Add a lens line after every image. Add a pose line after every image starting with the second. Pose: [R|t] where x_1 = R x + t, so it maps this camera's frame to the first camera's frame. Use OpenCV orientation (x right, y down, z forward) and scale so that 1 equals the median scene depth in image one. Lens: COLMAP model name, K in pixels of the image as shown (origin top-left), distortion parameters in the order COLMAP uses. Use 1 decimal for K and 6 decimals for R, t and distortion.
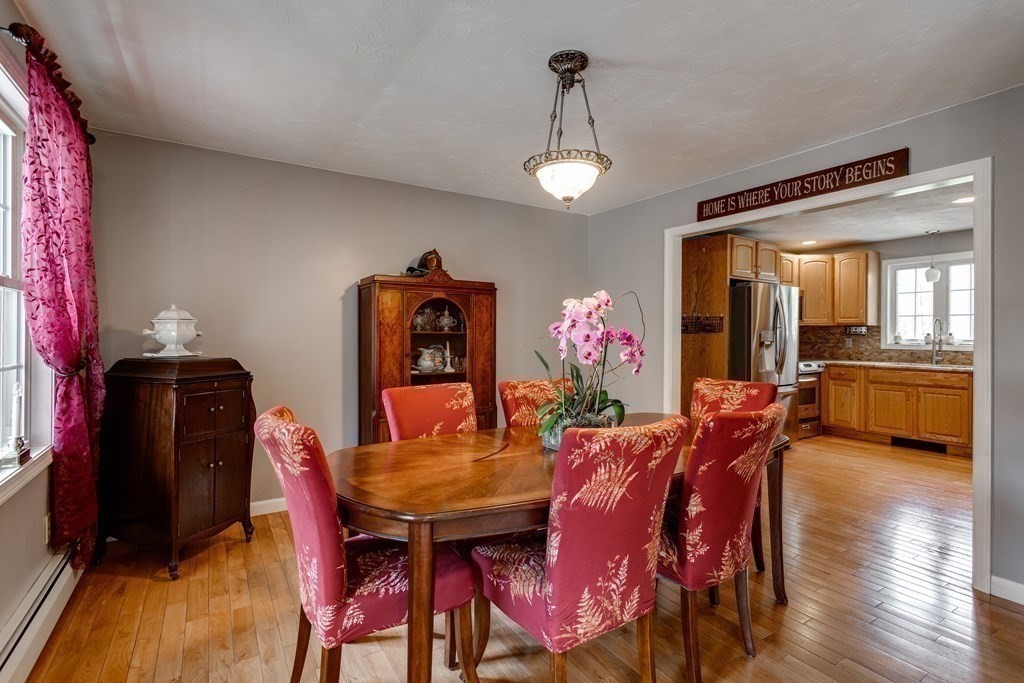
lens RADIAL K [[474.8, 0, 511.9], [0, 474.8, 331.9], [0, 0, 1]] dist [0.001346, 0.000340]
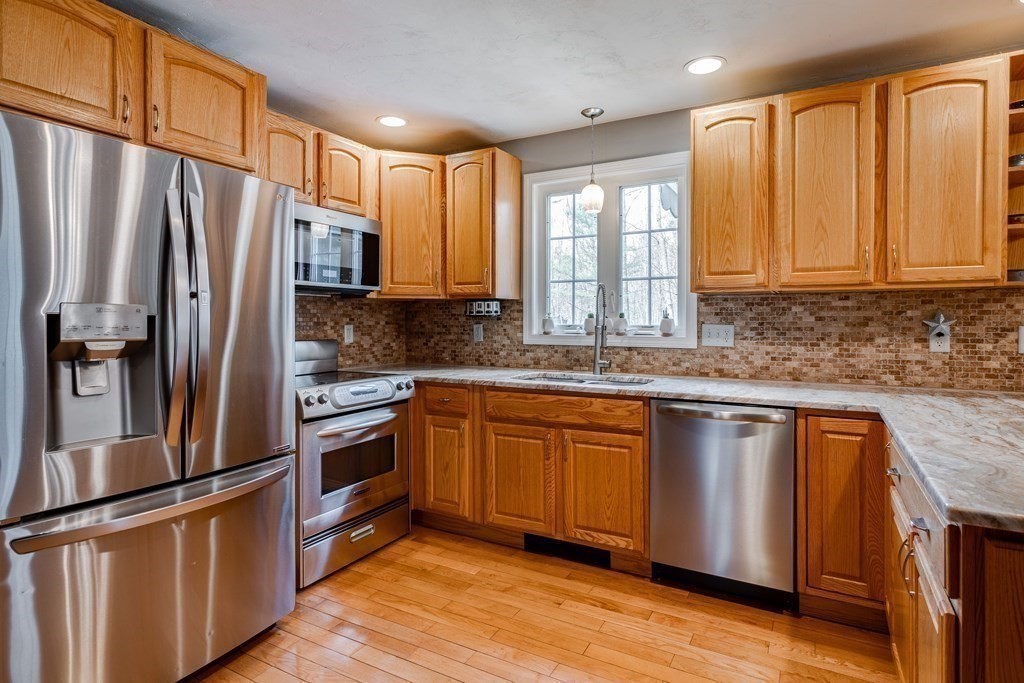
lens RADIAL K [[542.2, 0, 513.9], [0, 542.2, 320.8], [0, 0, 1]] dist [0.001793, 0.000253]
pose [[0.878233, -0.009287, 0.478143, 0.502243], [0.006469, 0.999951, 0.007540, 0.005807], [-0.478190, -0.003528, 0.878249, 0.501477]]
